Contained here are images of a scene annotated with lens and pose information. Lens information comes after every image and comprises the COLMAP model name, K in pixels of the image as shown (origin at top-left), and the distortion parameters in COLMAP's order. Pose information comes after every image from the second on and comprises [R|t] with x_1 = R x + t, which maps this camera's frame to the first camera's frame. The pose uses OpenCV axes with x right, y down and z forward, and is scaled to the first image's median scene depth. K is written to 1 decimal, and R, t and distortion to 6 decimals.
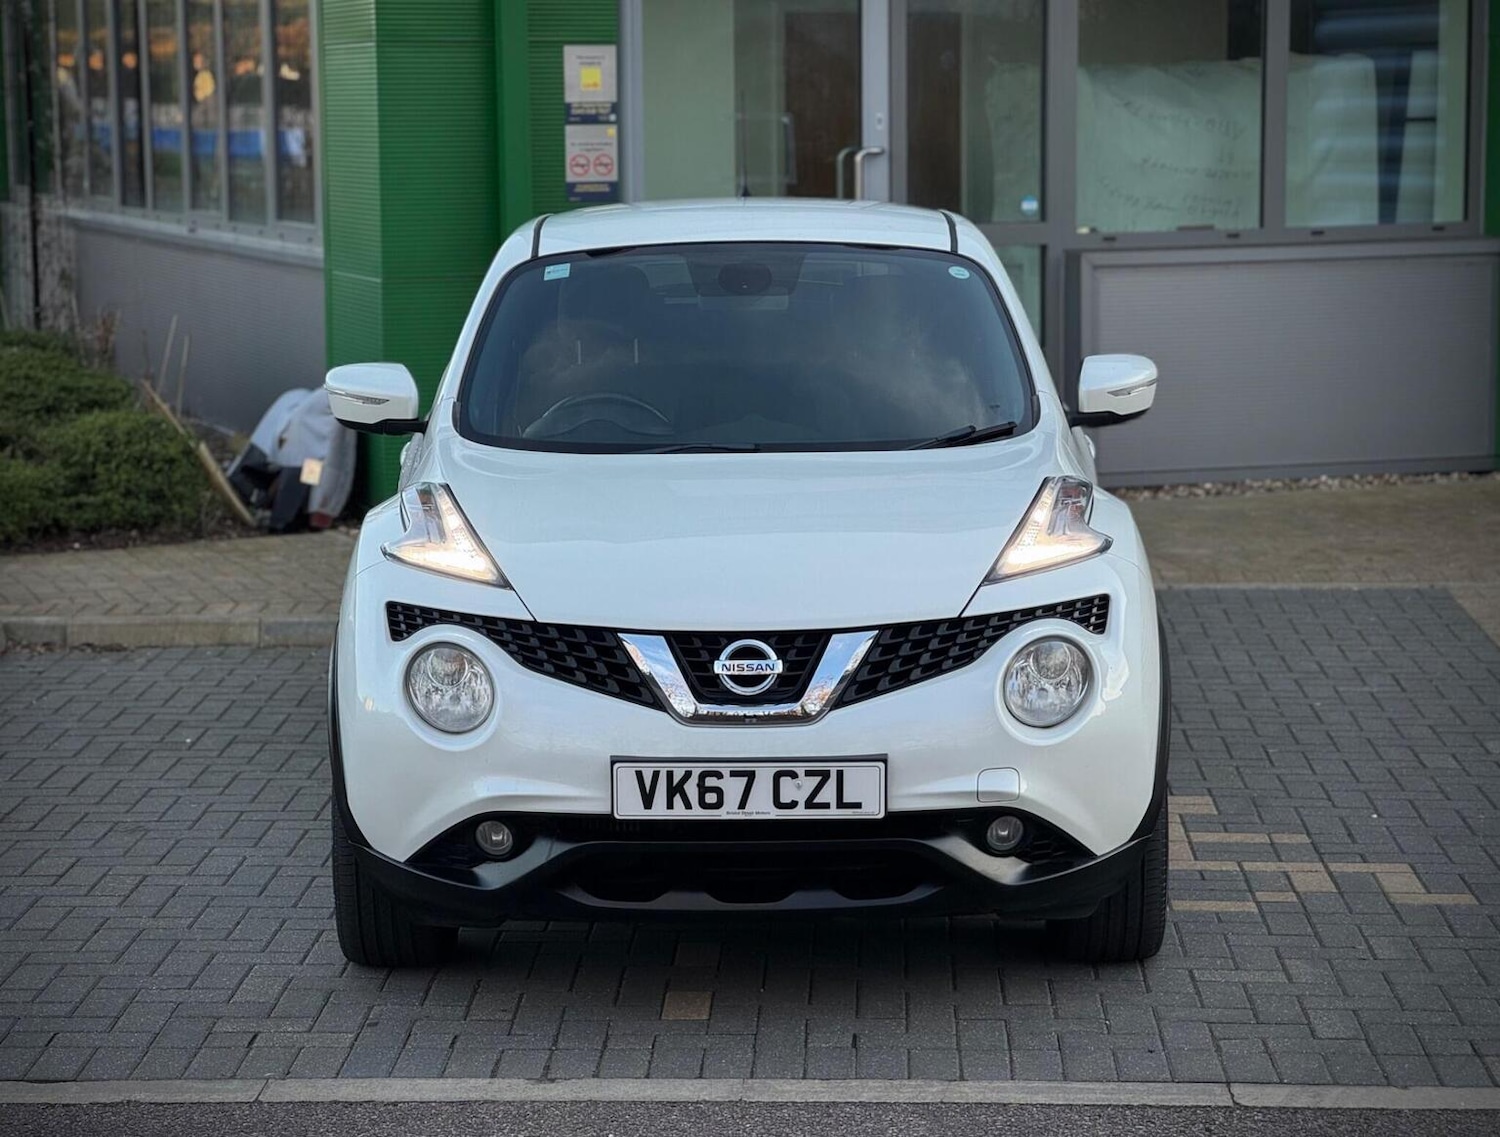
lens RADIAL K [[3460.5, 0, 742.5], [0, 3460.5, 556.2], [0, 0, 1]] dist [0.303139, 0.481984]
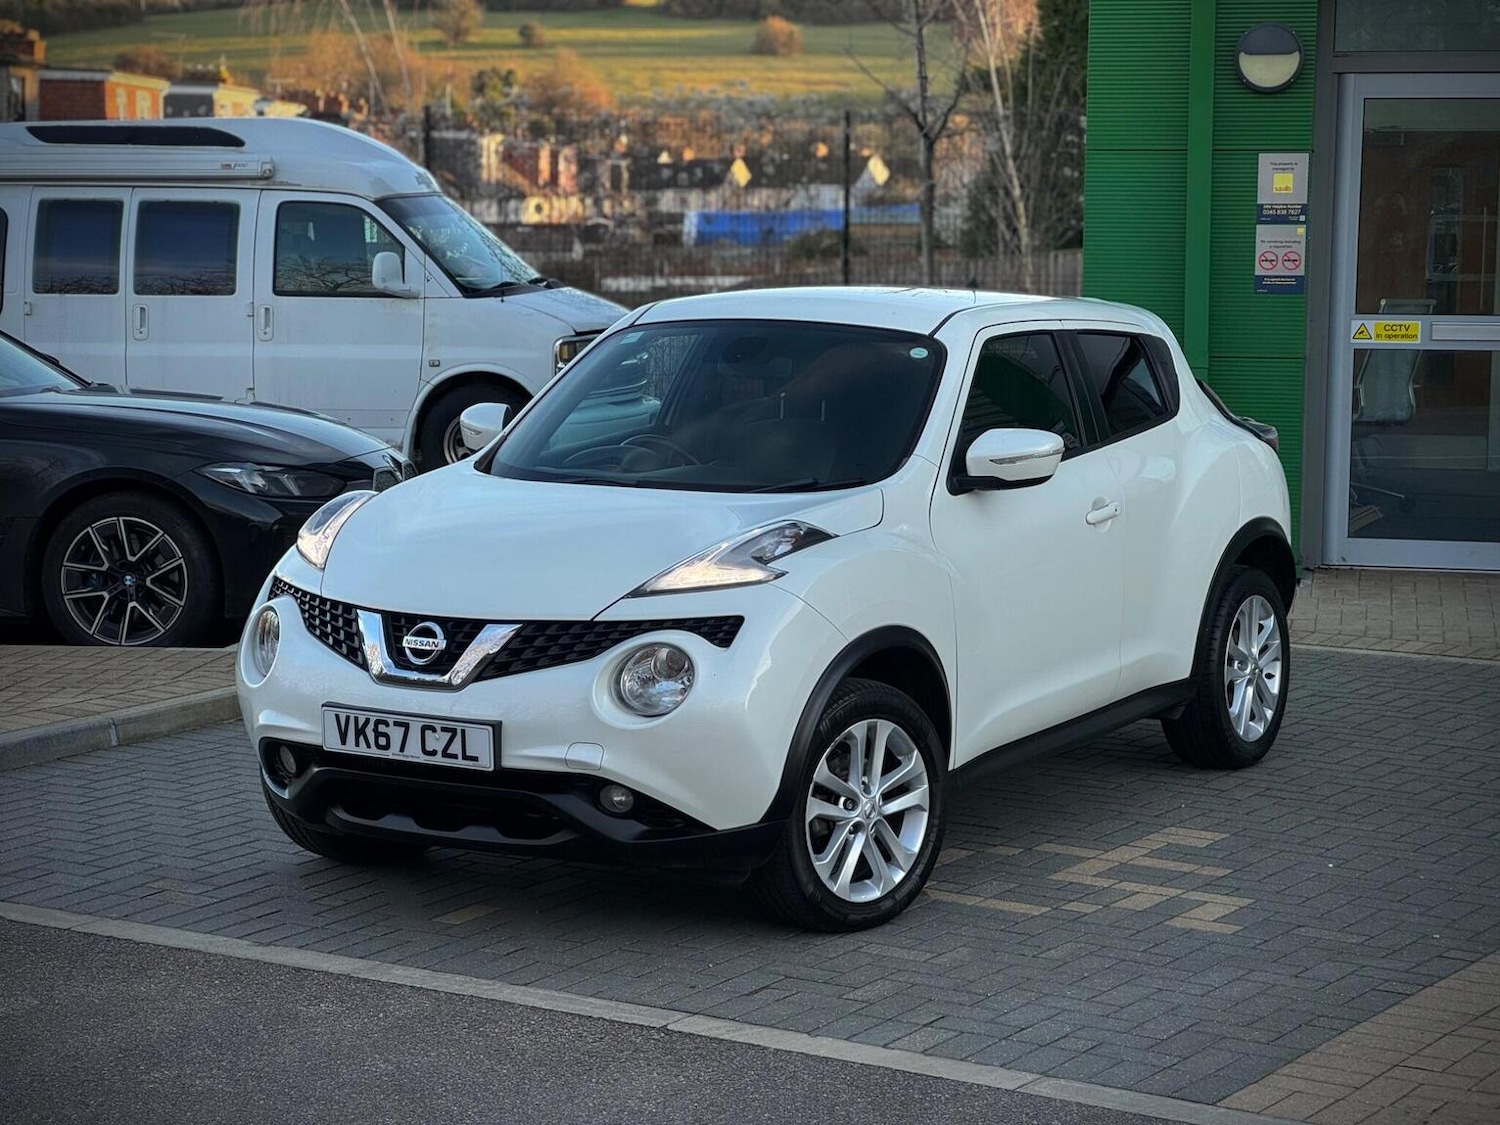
lens RADIAL K [[3347.8, 0, 750.0], [0, 3347.8, 562.5], [0, 0, 1]] dist [0.287669, 0.296955]
pose [[0.853516, 0.077478, -0.515274, 0.517727], [-0.087860, 0.996124, 0.004244, -0.009476], [0.513606, 0.041649, 0.857015, -0.002621]]
